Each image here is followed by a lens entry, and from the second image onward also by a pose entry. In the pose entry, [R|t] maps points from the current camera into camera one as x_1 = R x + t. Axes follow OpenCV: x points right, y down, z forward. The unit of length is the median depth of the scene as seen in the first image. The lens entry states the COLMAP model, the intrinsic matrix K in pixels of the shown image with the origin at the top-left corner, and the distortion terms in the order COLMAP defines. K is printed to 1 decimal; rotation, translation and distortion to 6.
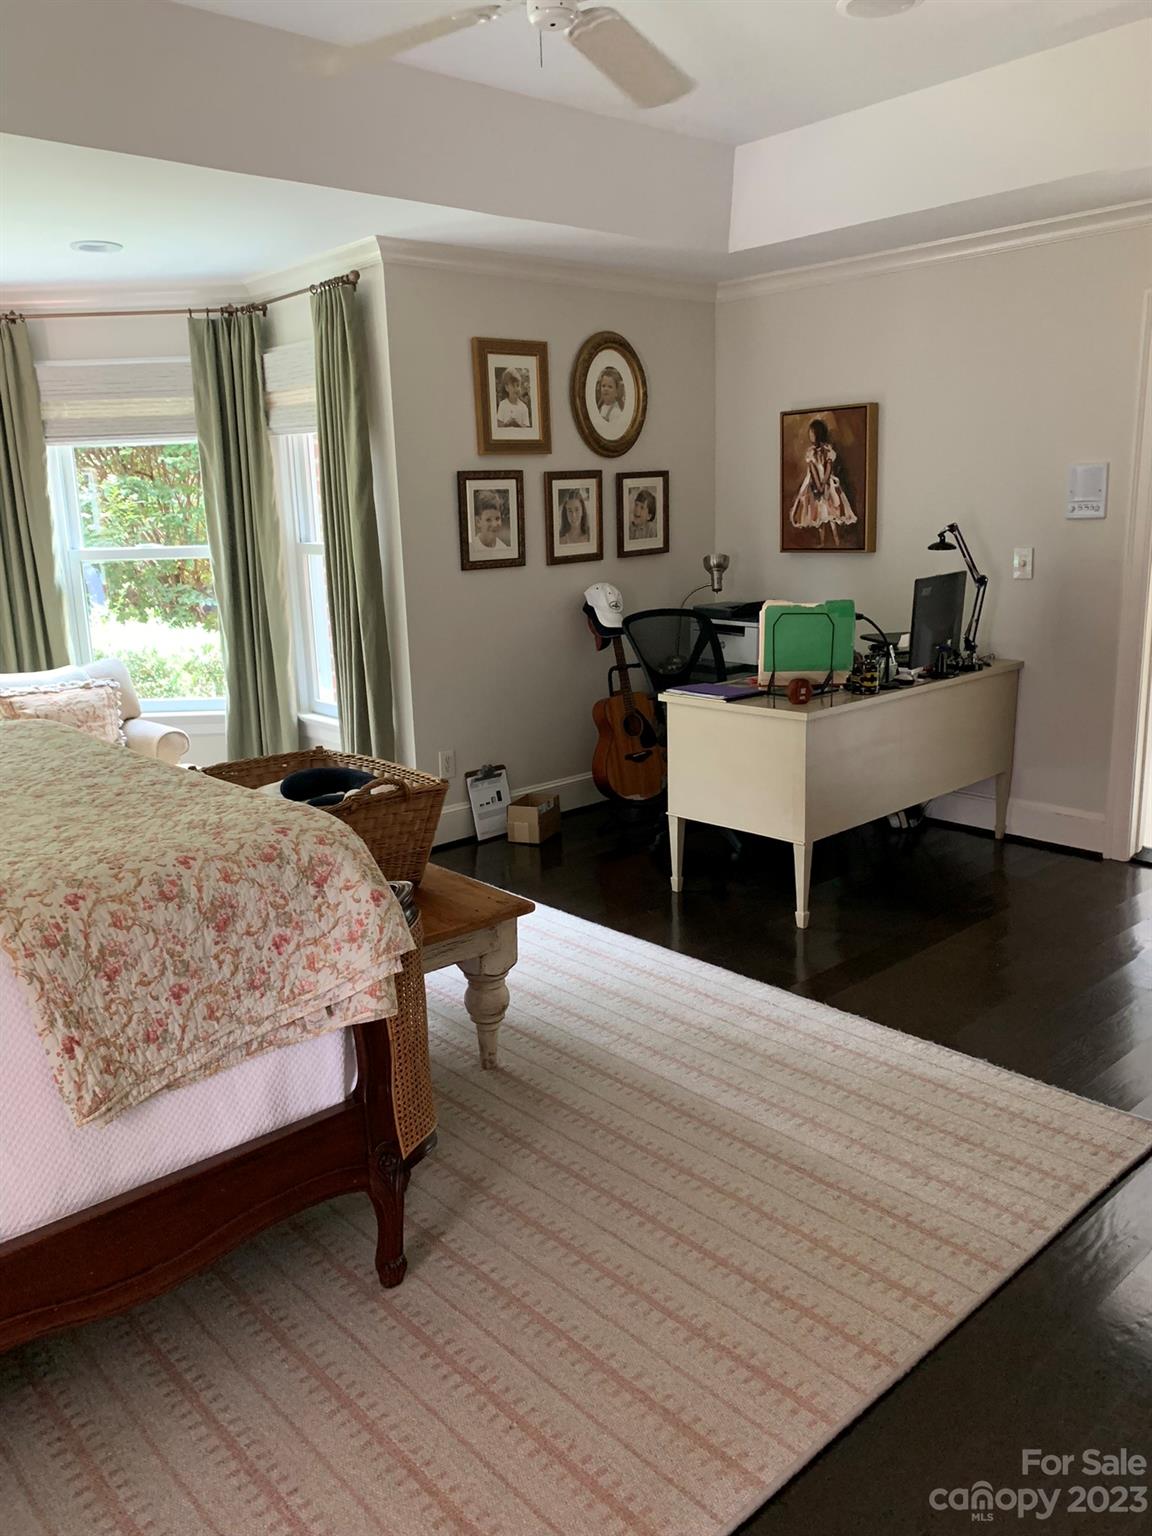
lens RADIAL K [[1180.1, 0, 574.4], [0, 1180.1, 746.5], [0, 0, 1]] dist [0.011792, -0.006453]
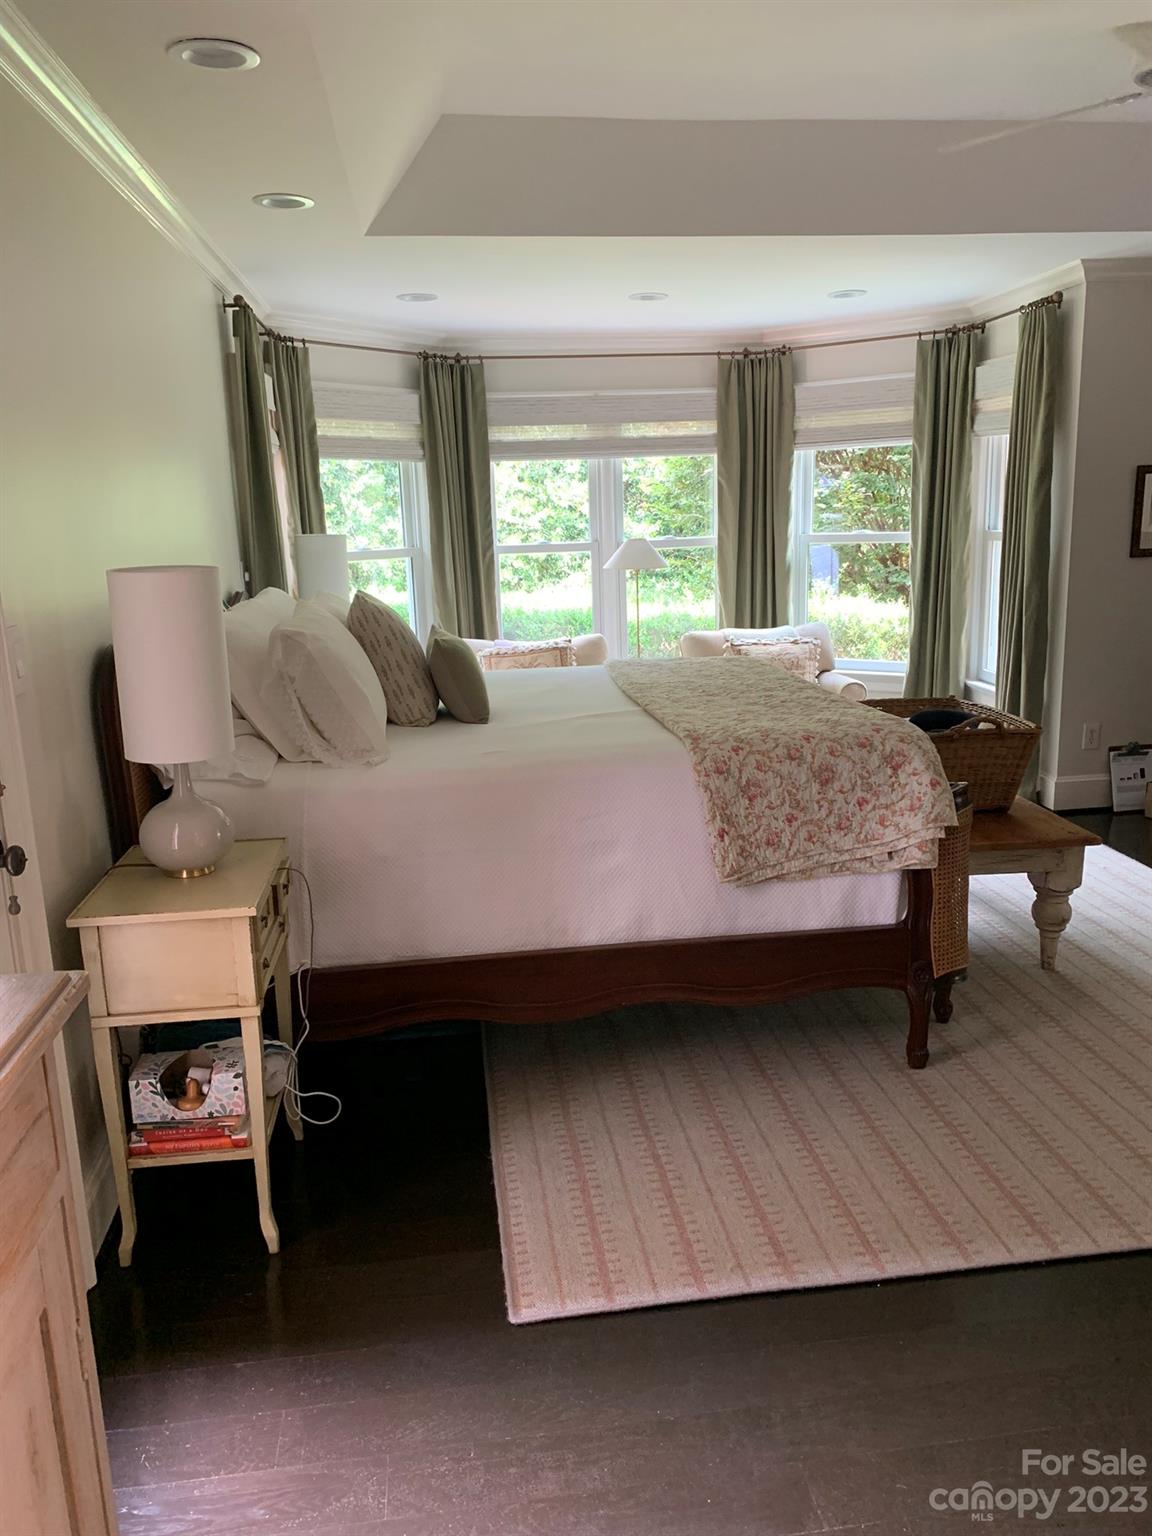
lens RADIAL K [[1168.9, 0, 576.0], [0, 1168.9, 768.0], [0, 0, 1]] dist [-0.004443, -0.005910]
pose [[0.819198, 0.130348, -0.558501, 0.260839], [-0.113754, 0.991411, 0.064531, 0.068496], [0.562116, 0.010668, 0.826990, -0.396648]]
